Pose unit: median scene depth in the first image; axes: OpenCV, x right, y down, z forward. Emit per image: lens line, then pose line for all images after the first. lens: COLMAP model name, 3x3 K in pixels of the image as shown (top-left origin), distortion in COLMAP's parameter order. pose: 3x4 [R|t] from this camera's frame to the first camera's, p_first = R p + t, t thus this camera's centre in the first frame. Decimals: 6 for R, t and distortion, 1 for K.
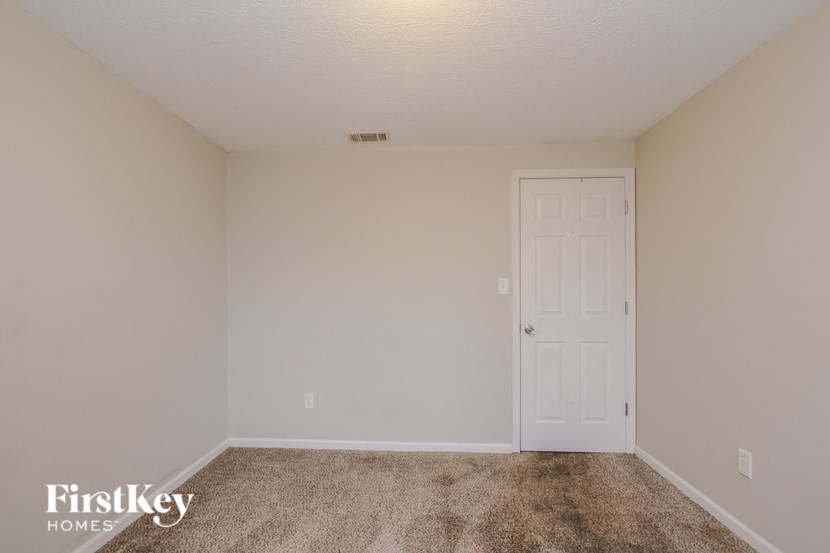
lens RADIAL K [[411.9, 0, 413.5], [0, 411.9, 292.9], [0, 0, 1]] dist [-0.000108, -0.000069]
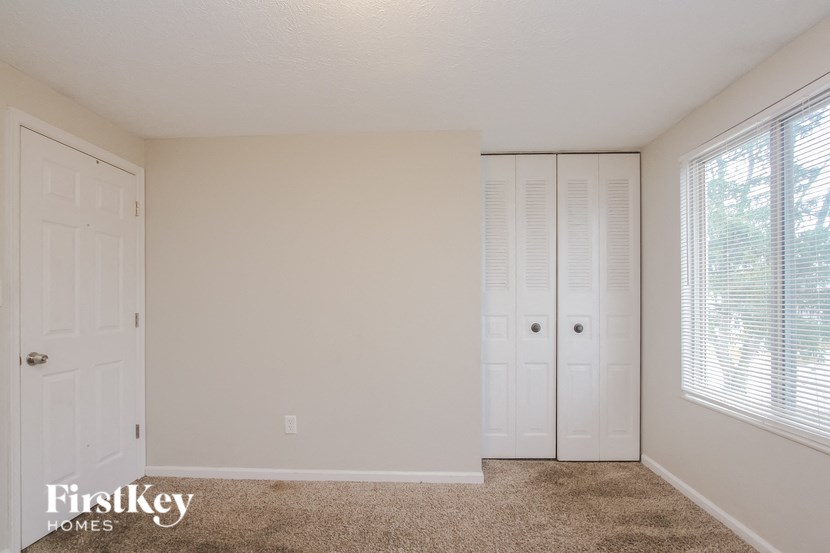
lens RADIAL K [[400.5, 0, 413.9], [0, 400.5, 302.3], [0, 0, 1]] dist [-0.000211, -0.000090]
pose [[-0.008654, 0.001062, 0.999962, -0.370586], [0.001373, 0.999999, -0.001050, -0.000325], [-0.999962, 0.001364, -0.008655, 0.397983]]
